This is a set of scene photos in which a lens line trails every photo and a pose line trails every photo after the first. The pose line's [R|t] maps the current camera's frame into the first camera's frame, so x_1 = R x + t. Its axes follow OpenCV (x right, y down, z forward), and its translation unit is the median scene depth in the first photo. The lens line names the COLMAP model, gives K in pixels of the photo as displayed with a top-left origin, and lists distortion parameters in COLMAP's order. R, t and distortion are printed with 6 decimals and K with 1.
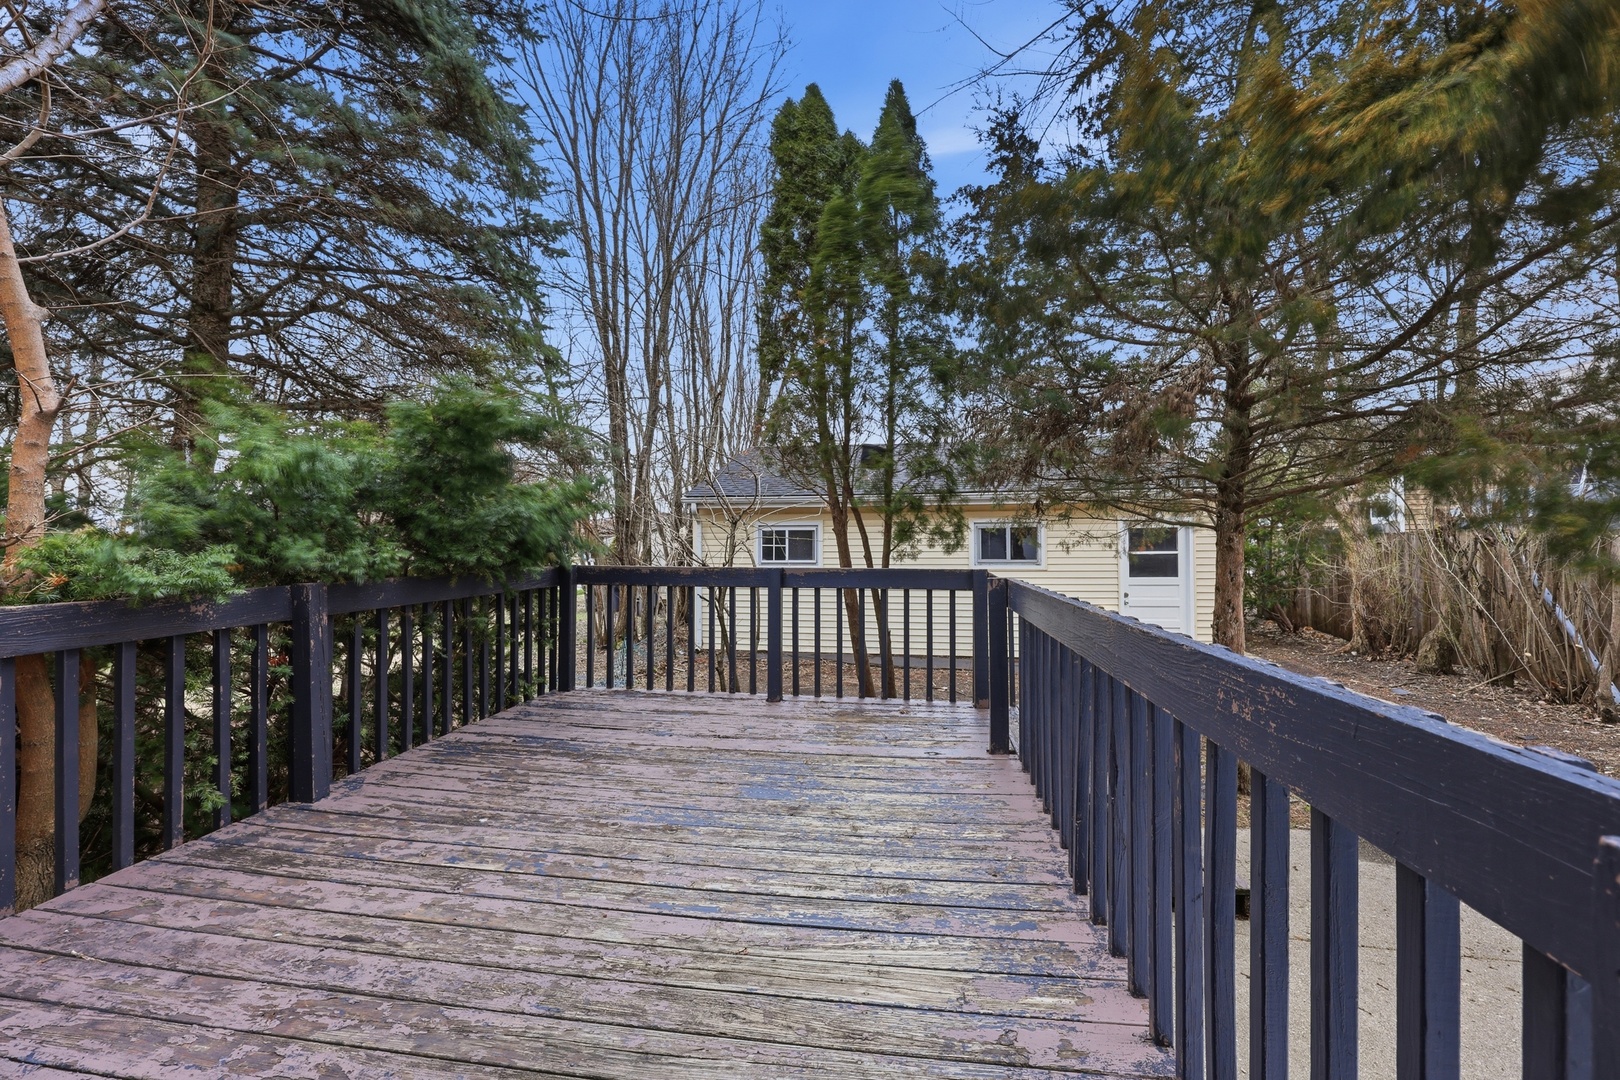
lens RADIAL K [[632.5, 0, 824.0], [0, 632.5, 536.3], [0, 0, 1]] dist [-0.004494, 0.000235]
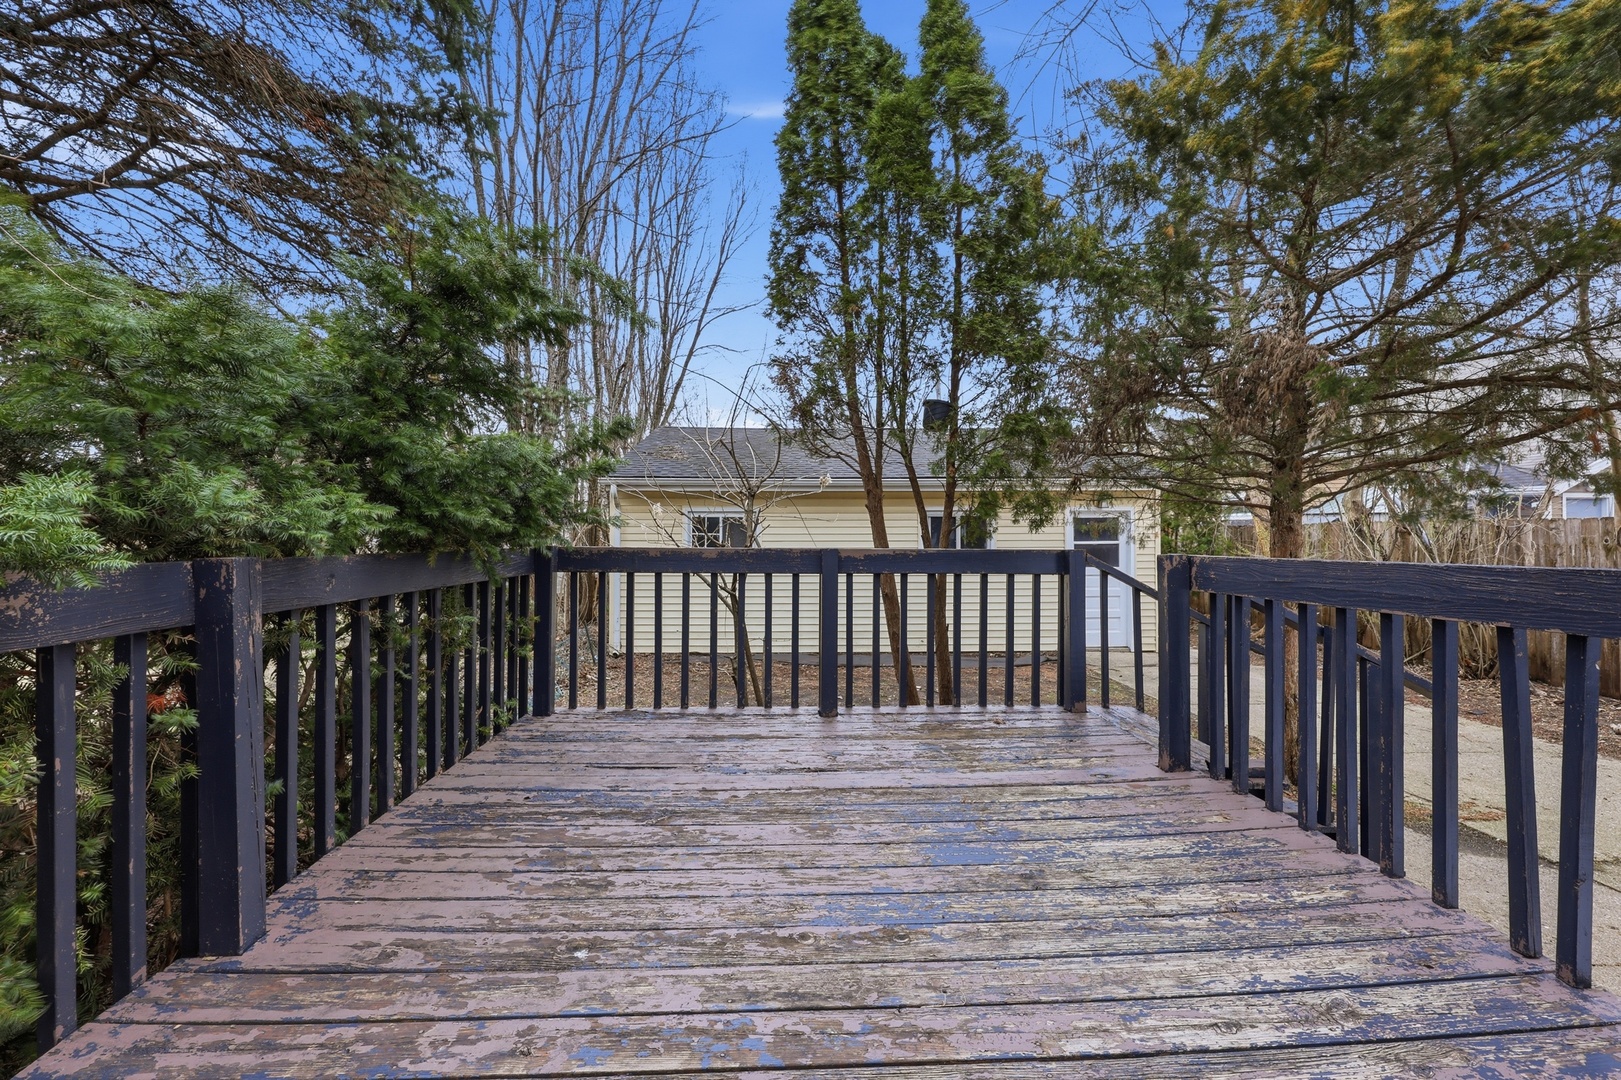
lens RADIAL K [[632.9, 0, 796.1], [0, 632.9, 542.6], [0, 0, 1]] dist [-0.004494, 0.000235]
pose [[0.982050, 0.001681, 0.188615, -0.406052], [-0.003991, 0.999922, 0.011870, 0.050953], [-0.188580, -0.012410, 0.981979, 0.345617]]
